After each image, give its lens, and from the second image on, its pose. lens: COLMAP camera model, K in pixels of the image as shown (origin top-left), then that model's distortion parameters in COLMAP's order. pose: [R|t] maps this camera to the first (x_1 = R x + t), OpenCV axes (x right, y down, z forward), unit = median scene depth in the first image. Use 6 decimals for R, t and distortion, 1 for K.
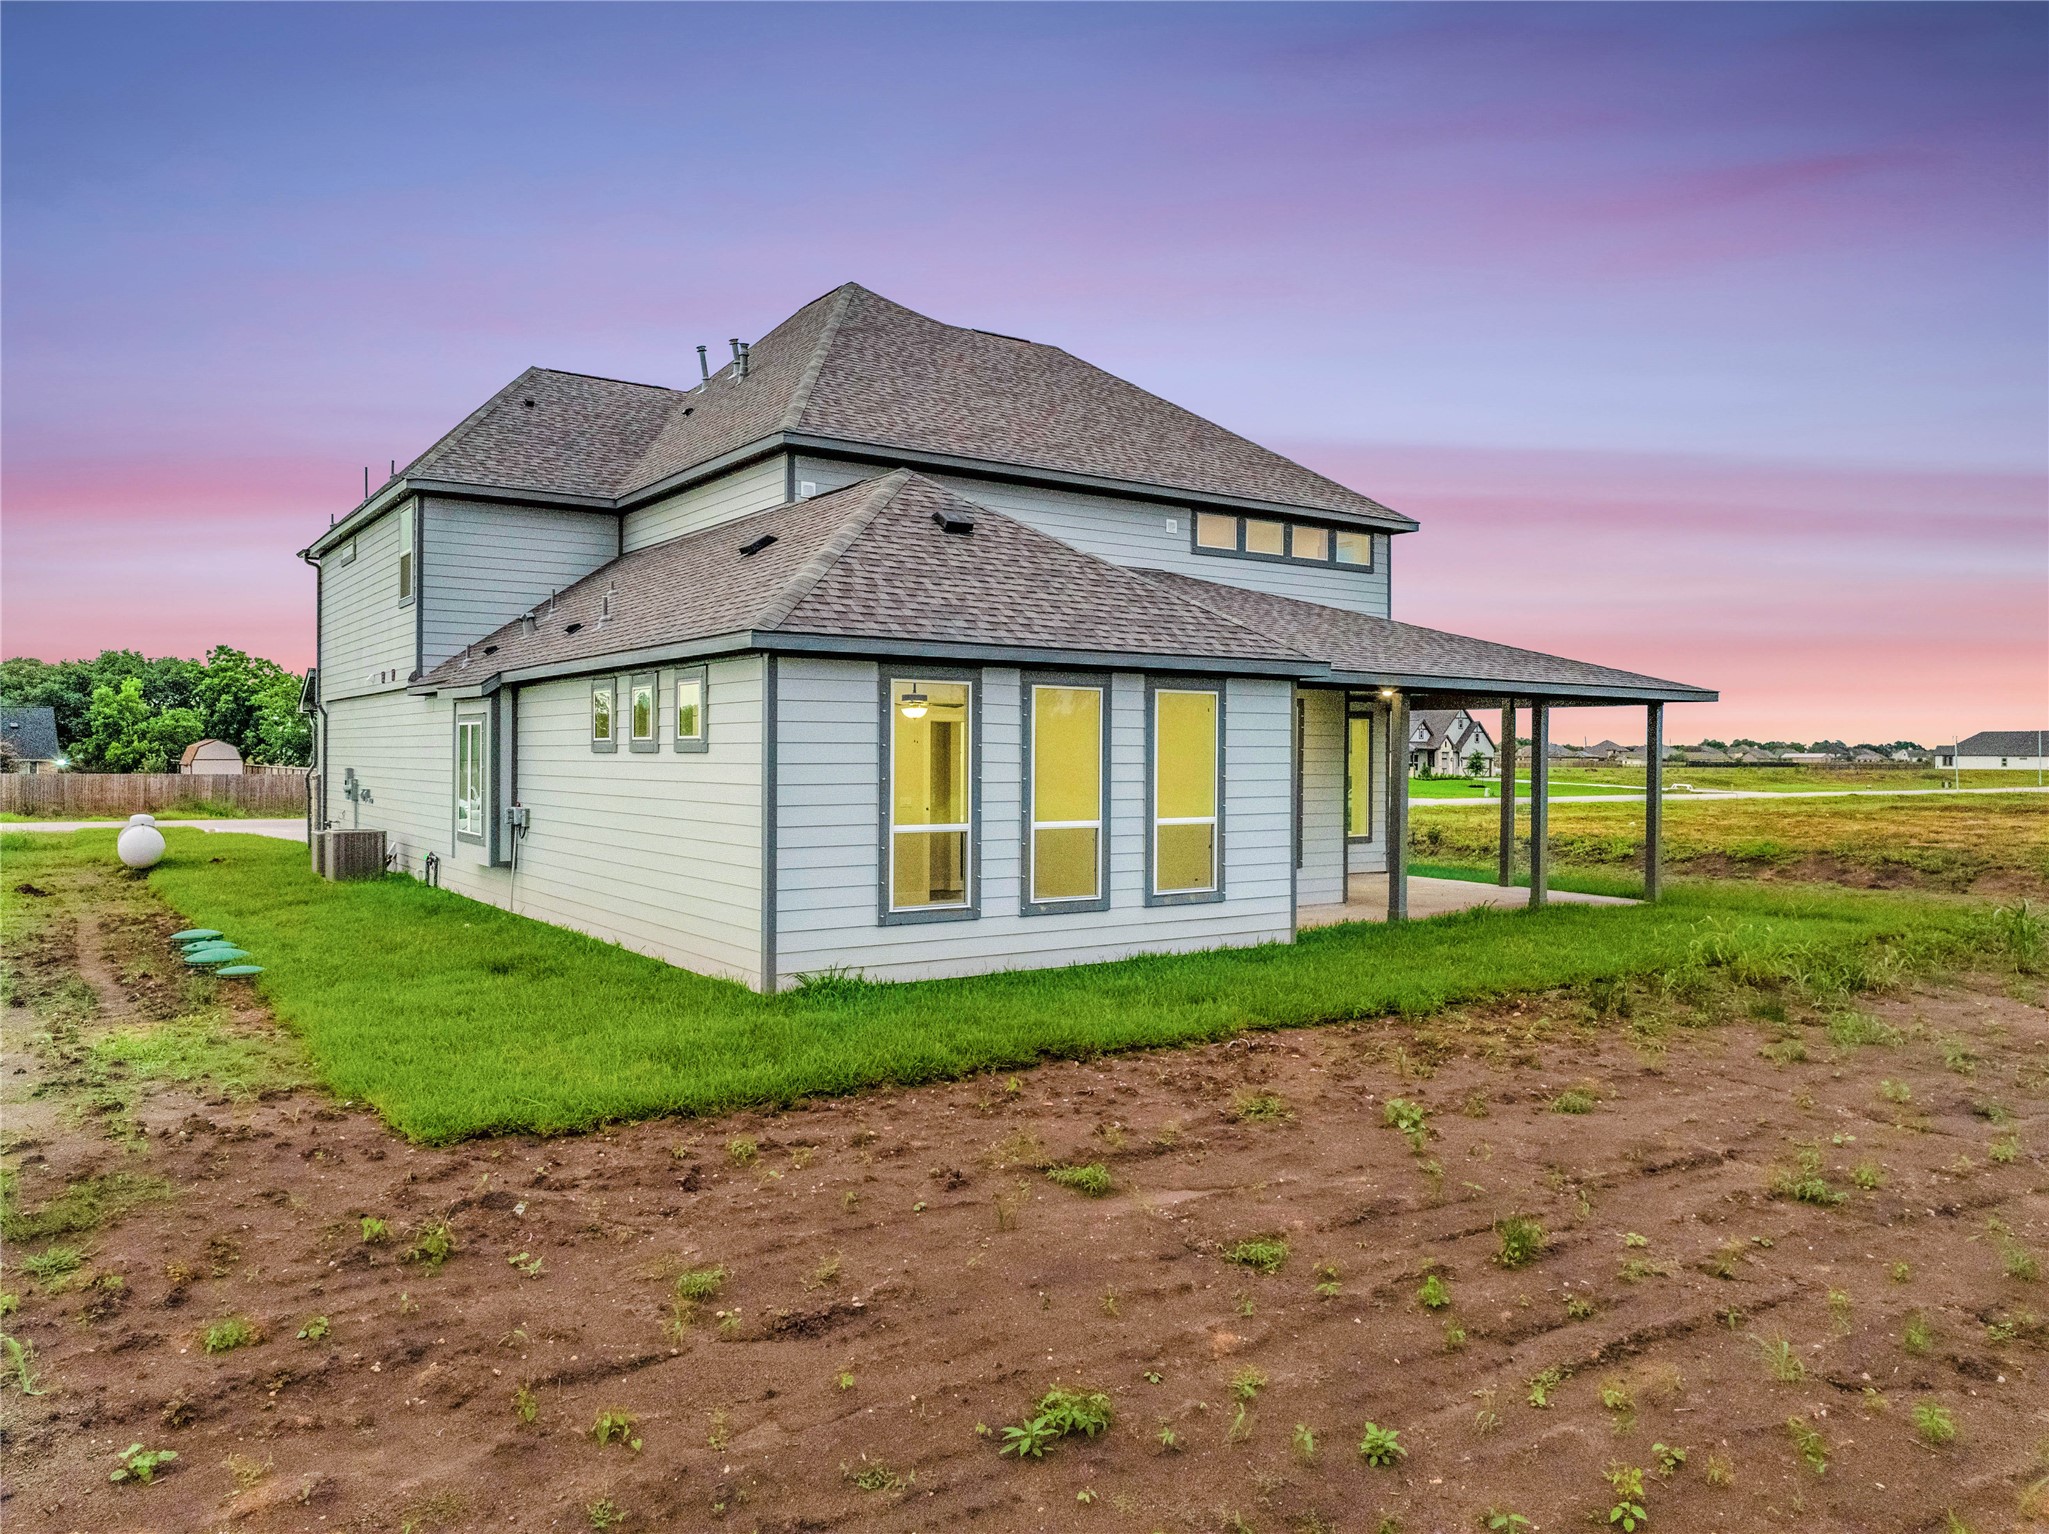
lens RADIAL K [[1446.9, 0, 1023.8], [0, 1446.9, 762.0], [0, 0, 1]] dist [-0.031762, -0.002994]
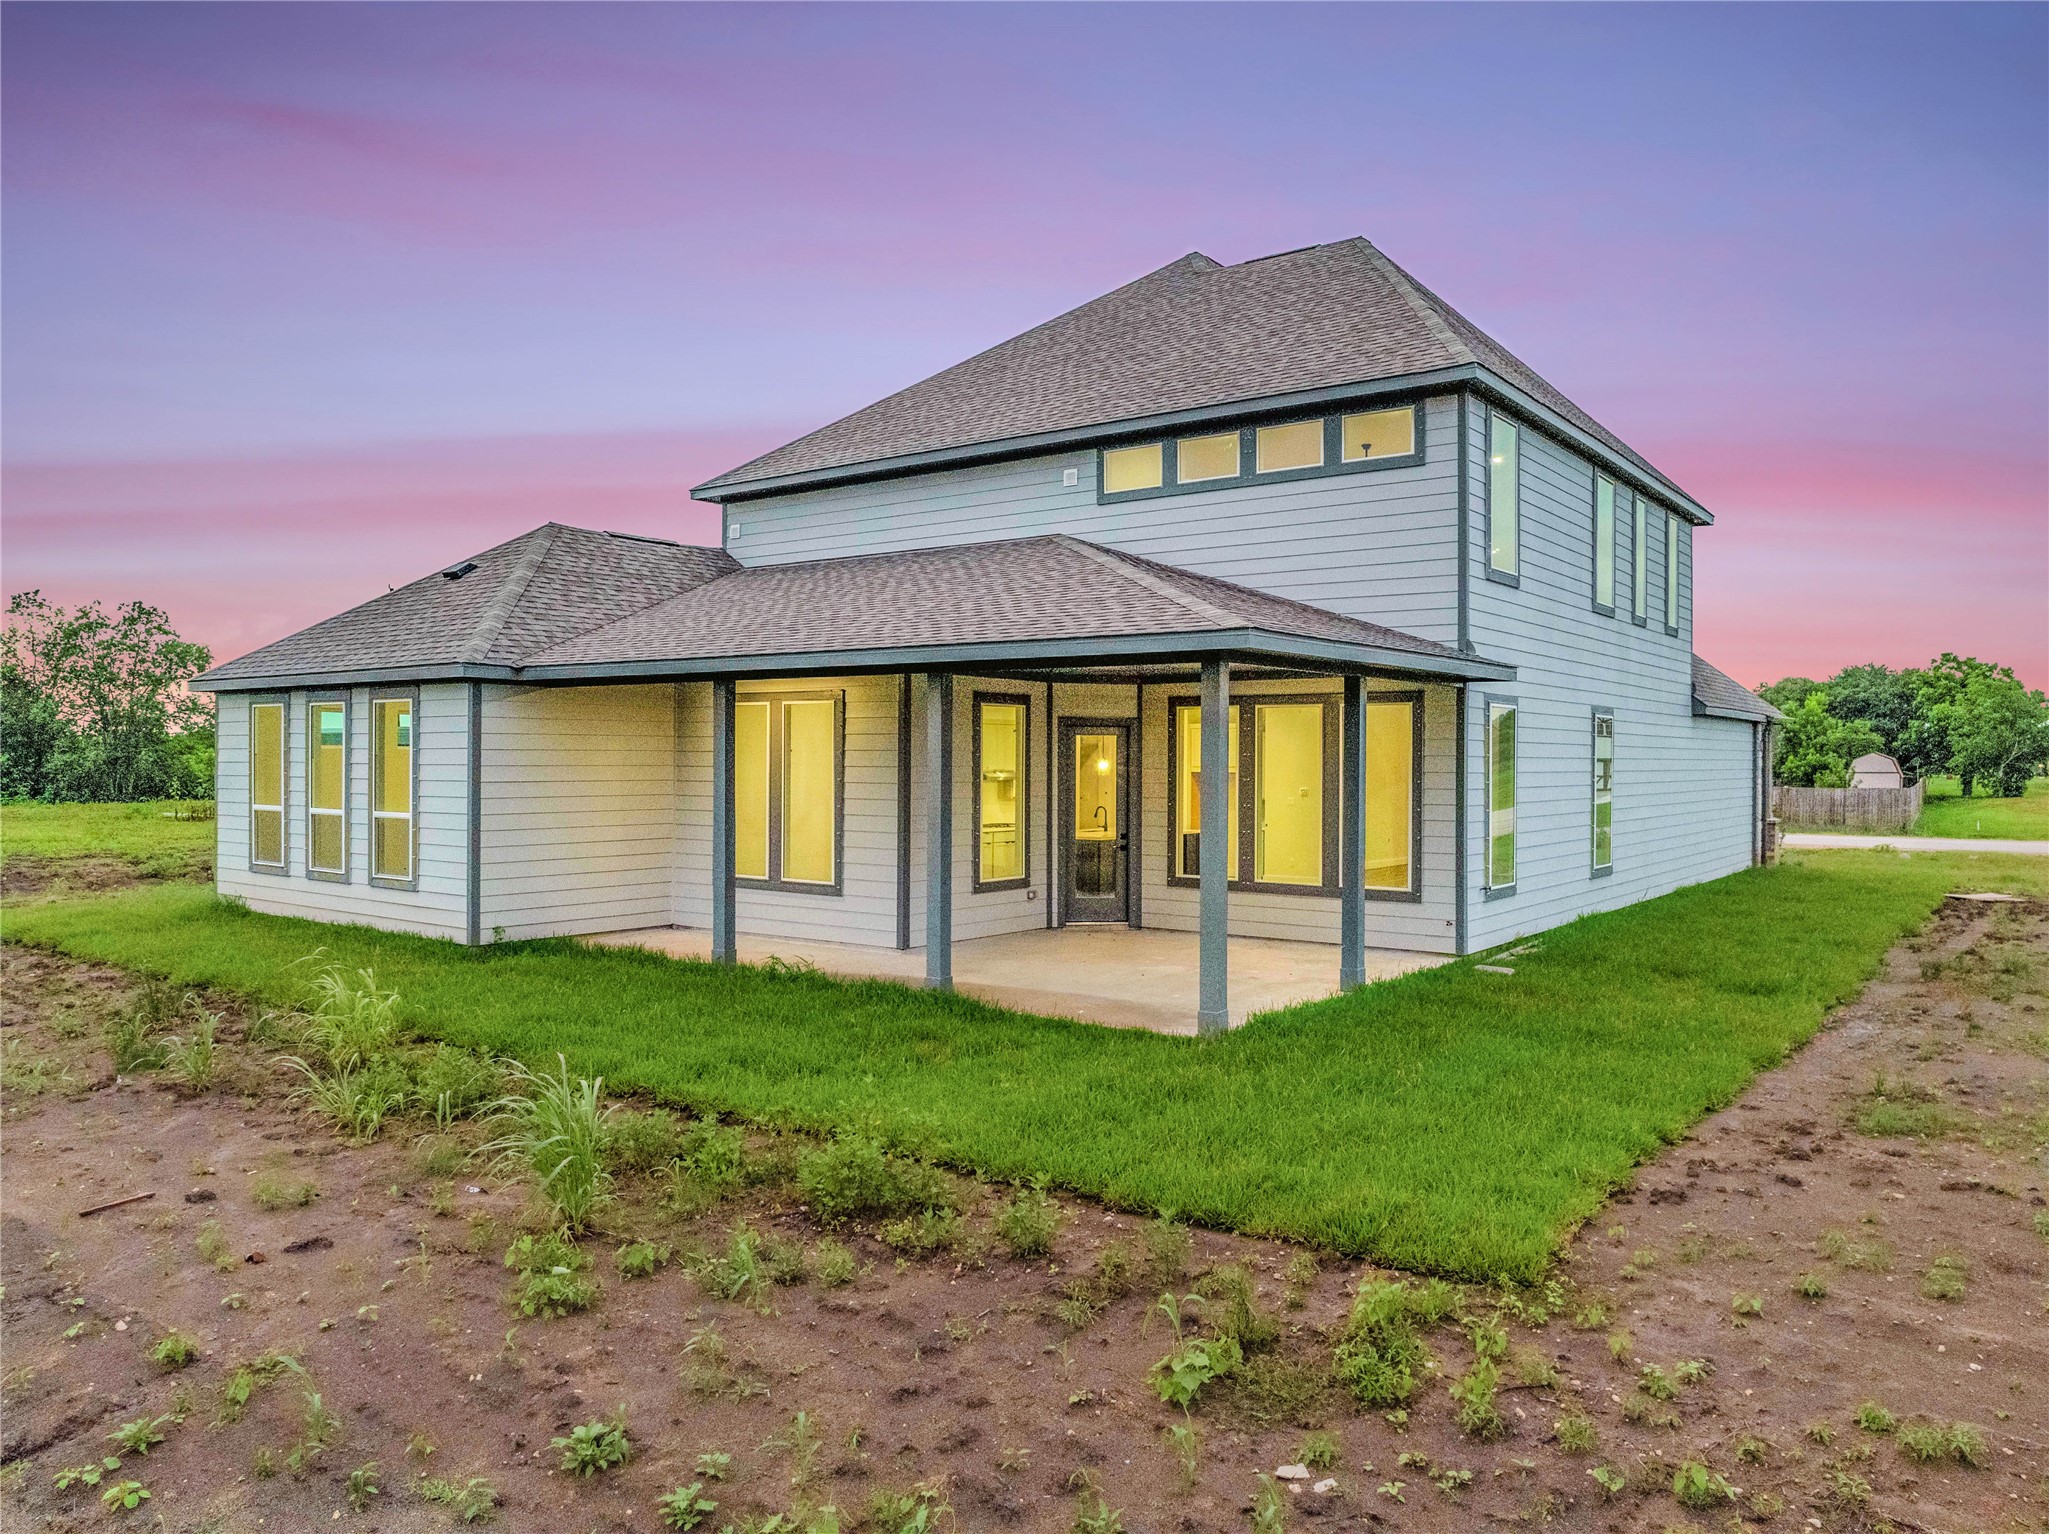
lens RADIAL K [[1446.9, 0, 1028.1], [0, 1446.9, 772.8], [0, 0, 1]] dist [-0.031762, -0.002994]
pose [[0.320382, 0.007742, -0.947257, 1.258972], [-0.010370, 0.999935, 0.004666, -0.002034], [0.947232, 0.008329, 0.320441, 1.053414]]
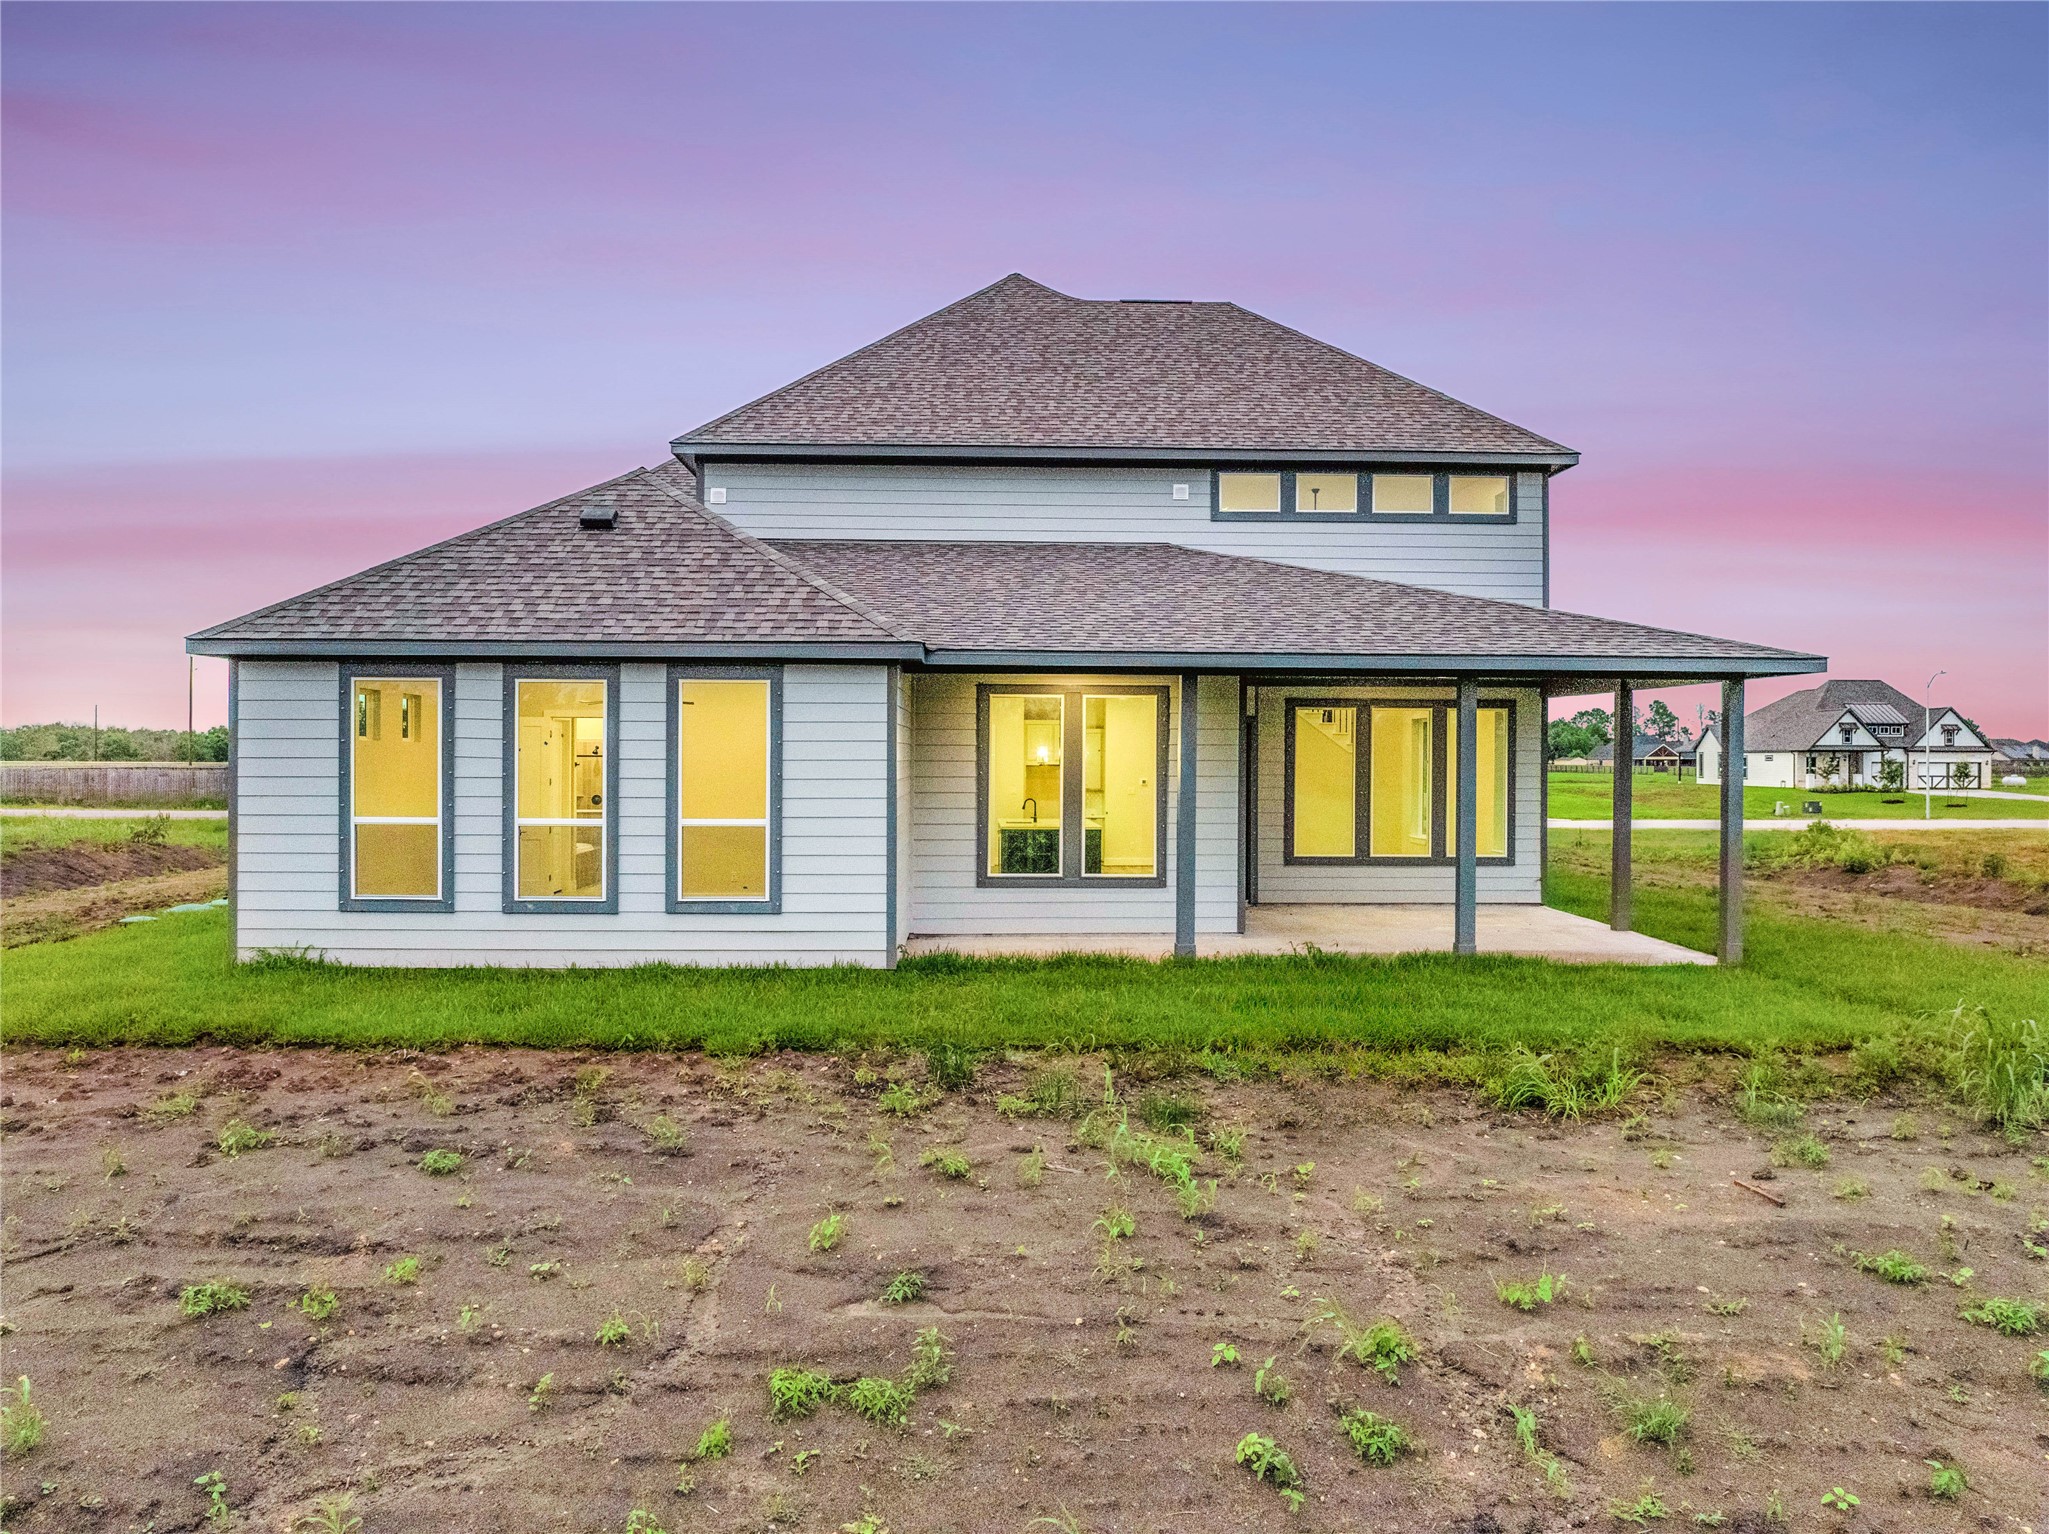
lens RADIAL K [[1446.9, 0, 1024.4], [0, 1446.9, 763.6], [0, 0, 1]] dist [-0.031762, -0.002994]
pose [[0.836912, 0.002662, -0.547331, 0.731707], [-0.004856, 0.999985, -0.002561, 0.004729], [0.547316, 0.004802, 0.836913, 0.322526]]
